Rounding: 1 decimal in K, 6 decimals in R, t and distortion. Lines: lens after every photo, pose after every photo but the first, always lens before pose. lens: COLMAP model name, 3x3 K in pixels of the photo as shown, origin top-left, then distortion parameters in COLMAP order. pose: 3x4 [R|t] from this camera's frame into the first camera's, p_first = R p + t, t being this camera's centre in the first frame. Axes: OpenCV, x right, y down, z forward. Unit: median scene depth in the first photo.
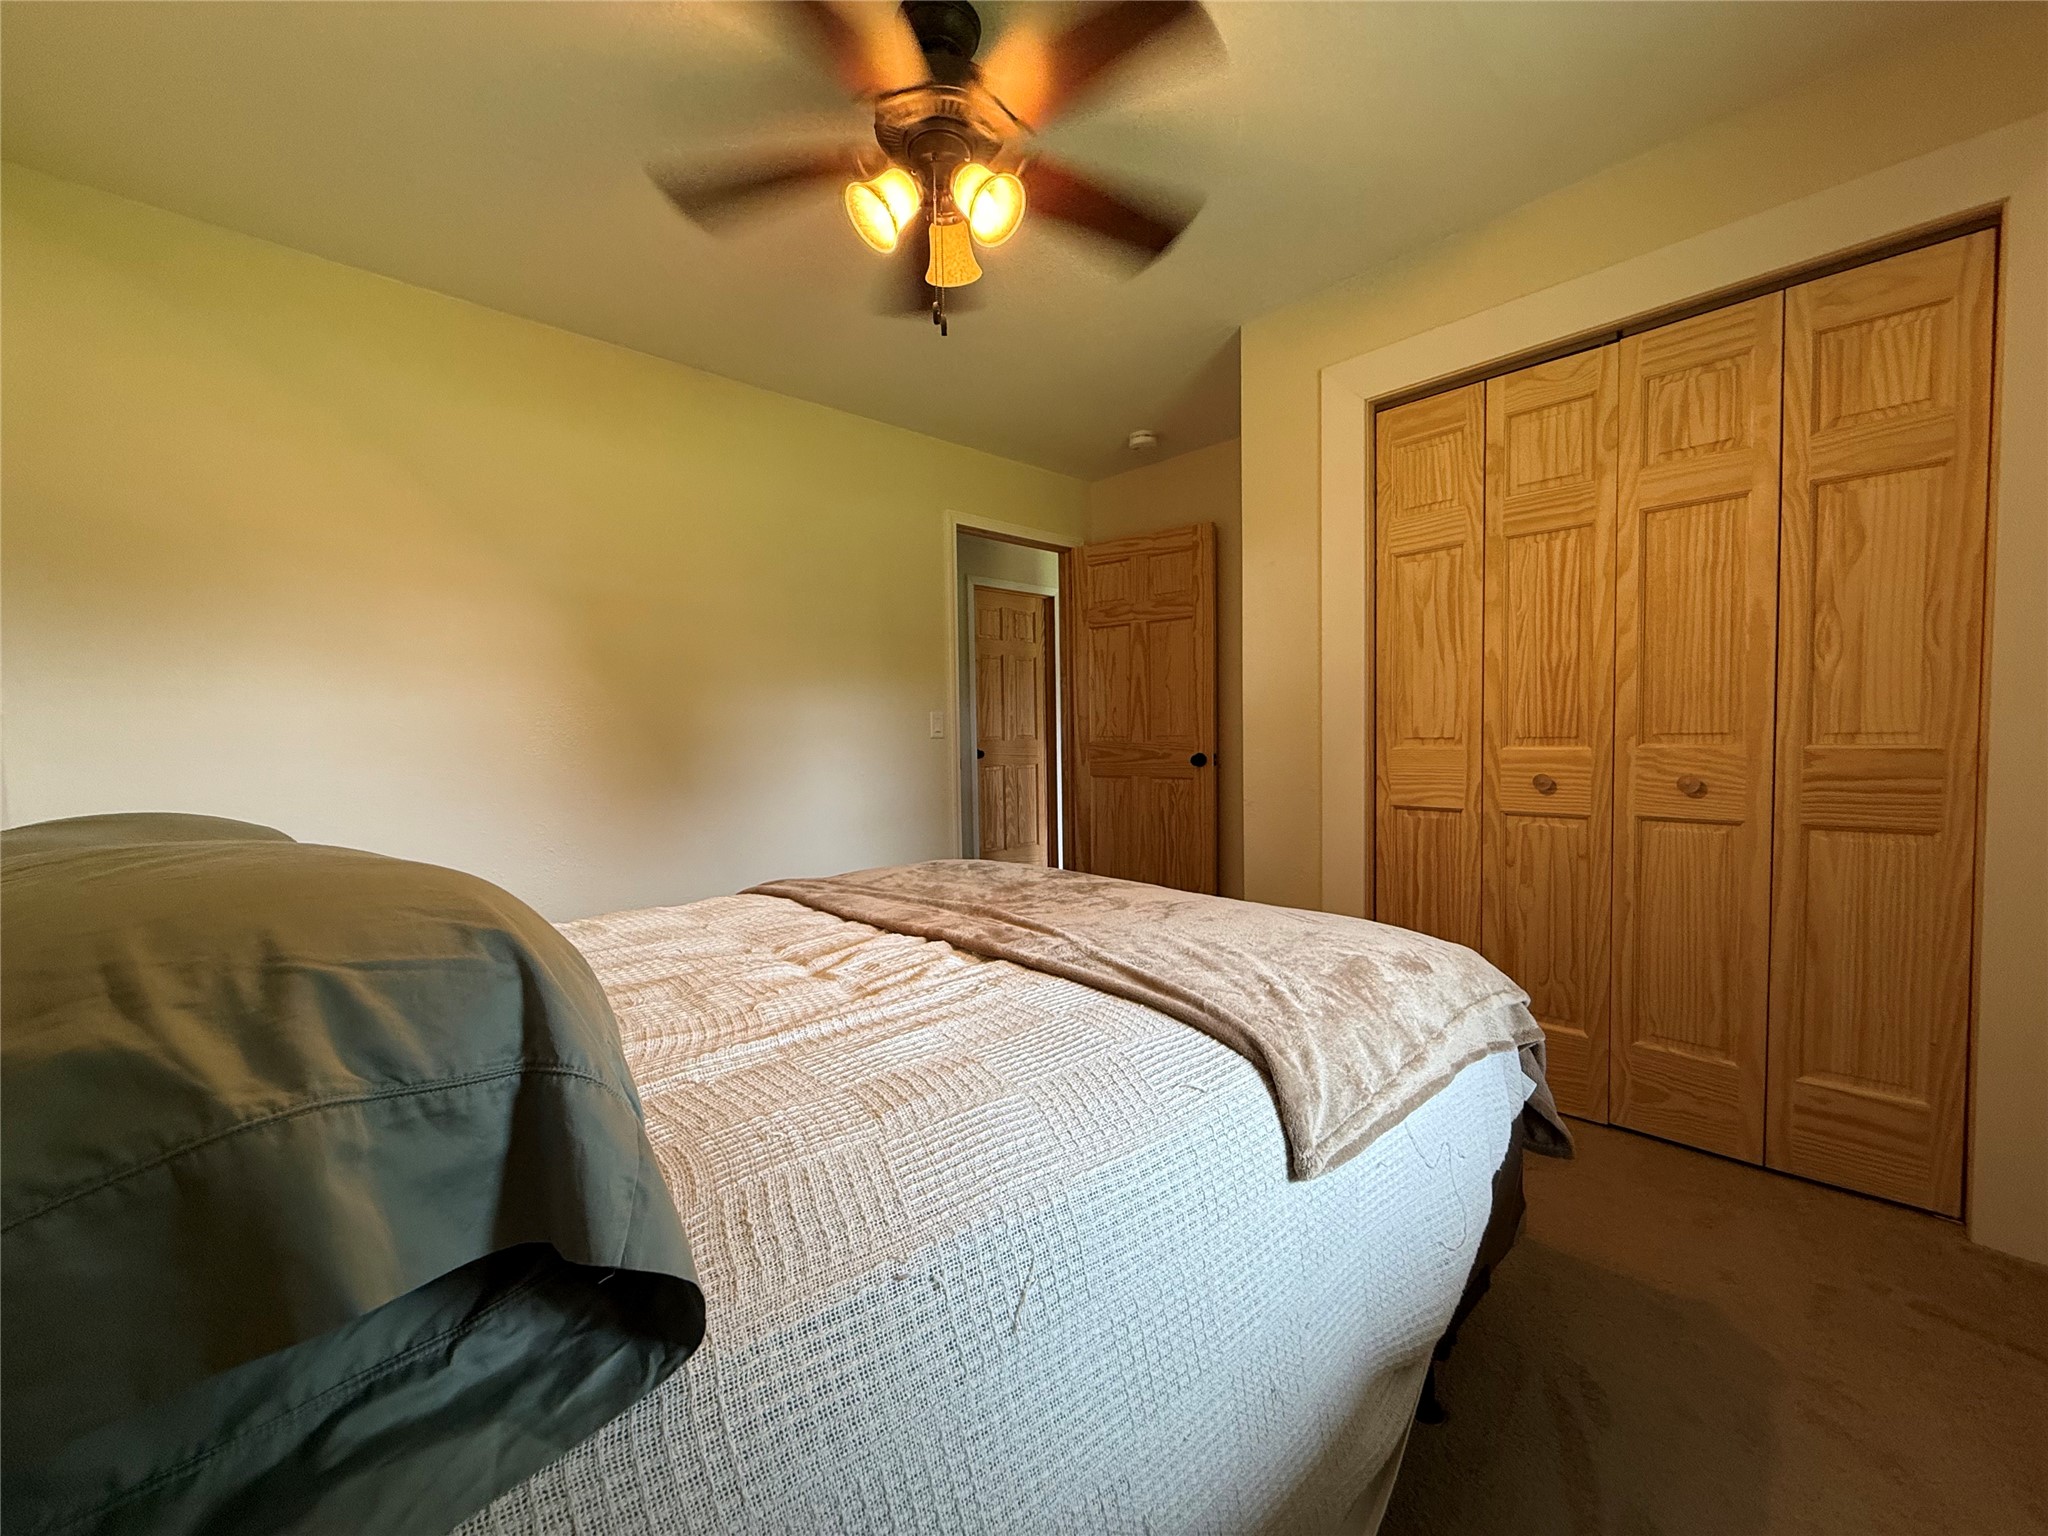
lens RADIAL K [[818.2, 0, 1014.8], [0, 818.2, 760.3], [0, 0, 1]] dist [0.000324, -0.000100]
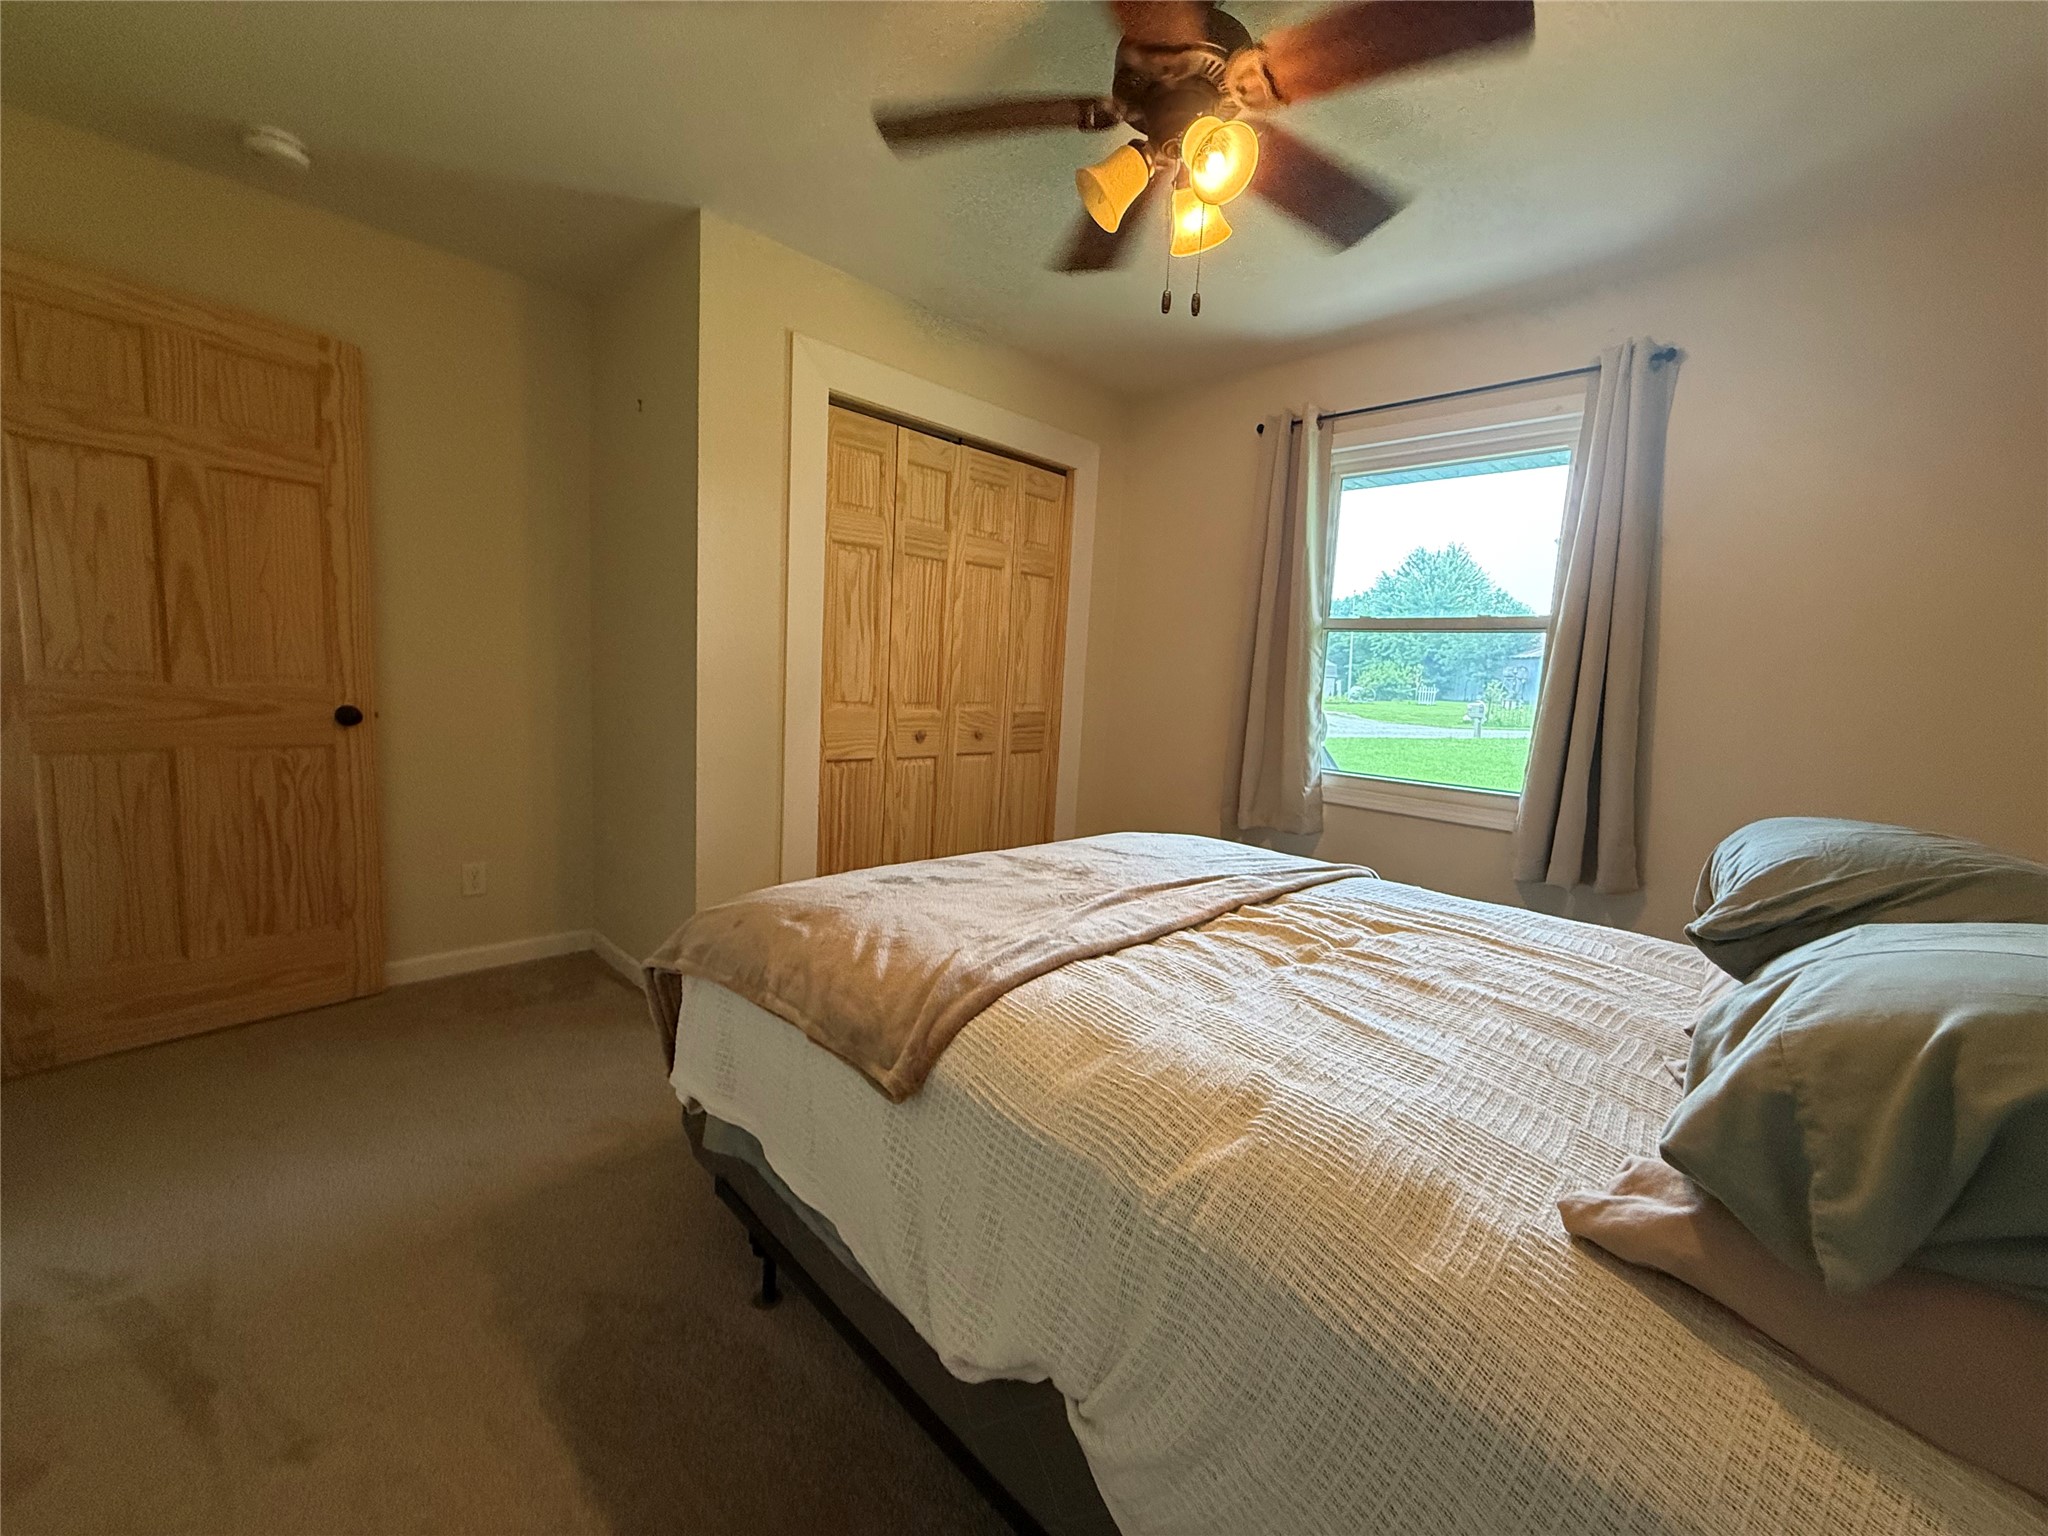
lens RADIAL K [[818.2, 0, 1014.0], [0, 818.2, 773.0], [0, 0, 1]] dist [0.000324, -0.000100]
pose [[-0.027298, -0.107022, 0.993882, -0.764430], [-0.018992, 0.994128, 0.106527, -0.060132], [-0.999447, -0.015967, -0.029170, 0.842566]]
